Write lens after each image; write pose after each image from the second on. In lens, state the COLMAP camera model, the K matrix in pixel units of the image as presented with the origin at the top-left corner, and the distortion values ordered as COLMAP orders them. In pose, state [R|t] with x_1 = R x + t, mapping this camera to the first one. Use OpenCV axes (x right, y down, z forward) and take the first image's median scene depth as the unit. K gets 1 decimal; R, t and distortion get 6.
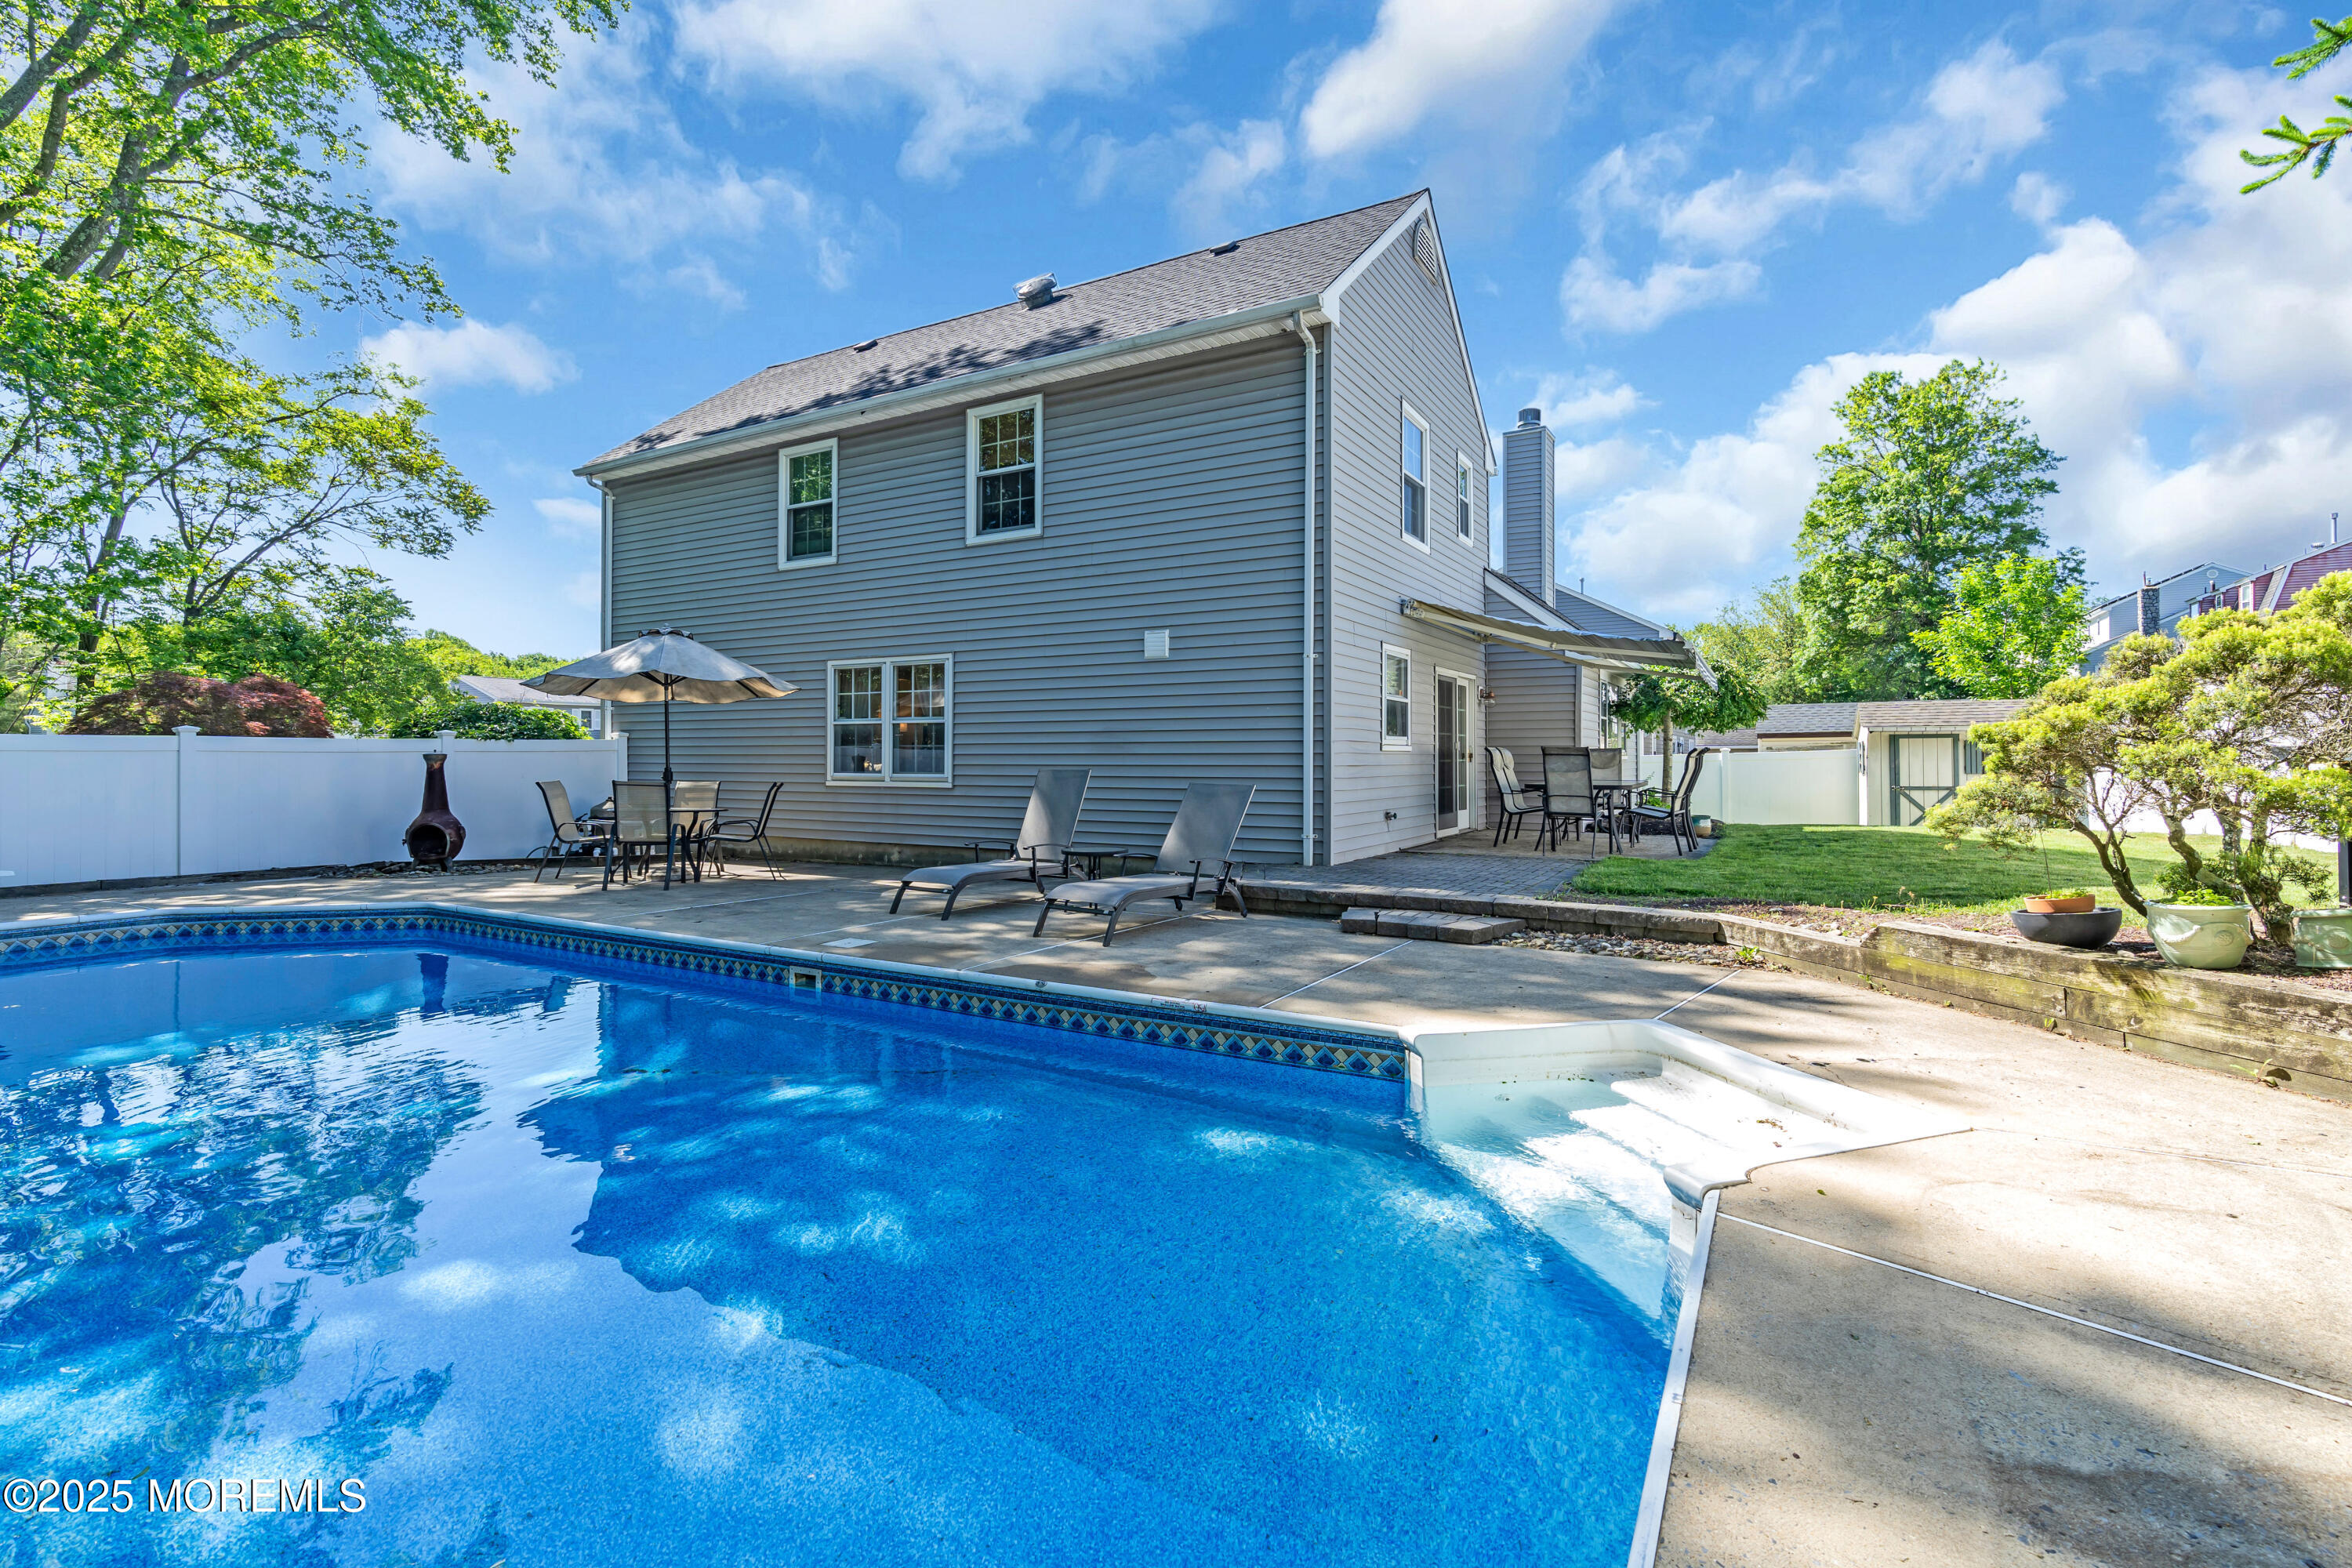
lens RADIAL K [[1061.8, 0, 1174.2], [0, 1061.8, 773.2], [0, 0, 1]] dist [-0.012227, 0.001262]
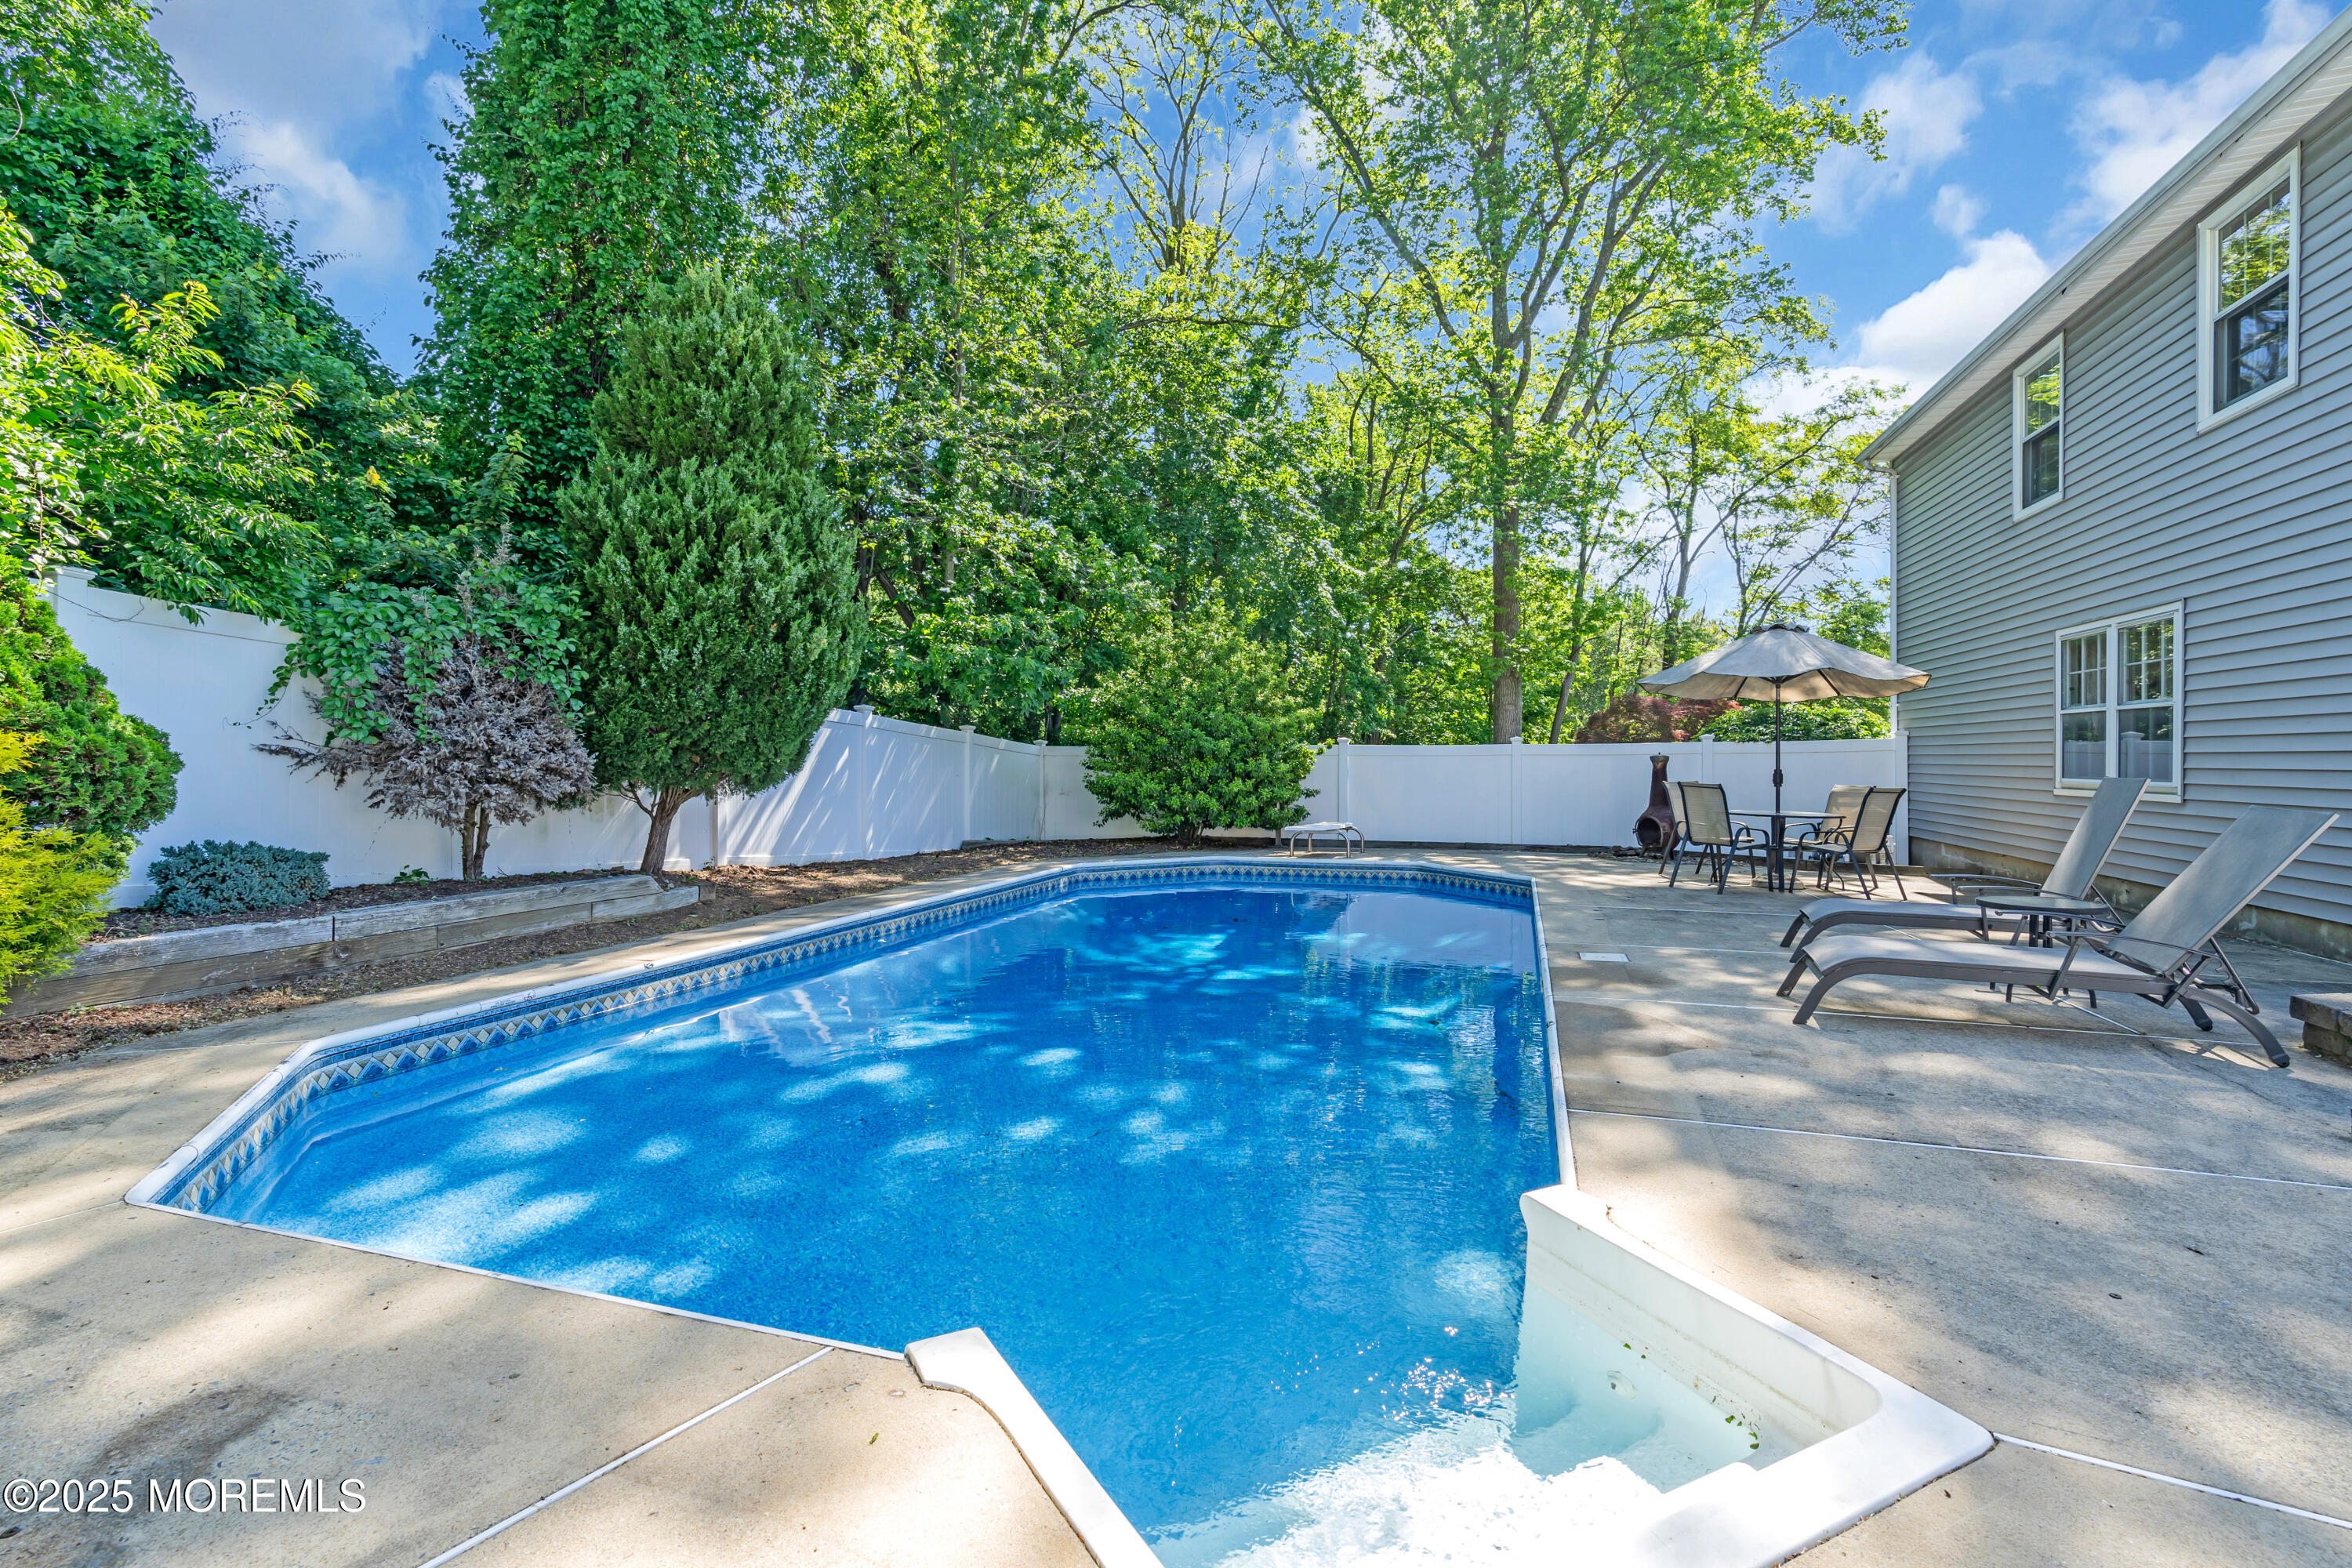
lens RADIAL K [[1061.8, 0, 1174.2], [0, 1061.8, 773.2], [0, 0, 1]] dist [-0.012227, 0.001262]
pose [[0.207849, 0.012303, -0.978084, 0.281209], [-0.013475, 0.999862, 0.009714, -0.002997], [0.978068, 0.011160, 0.207986, 0.229942]]
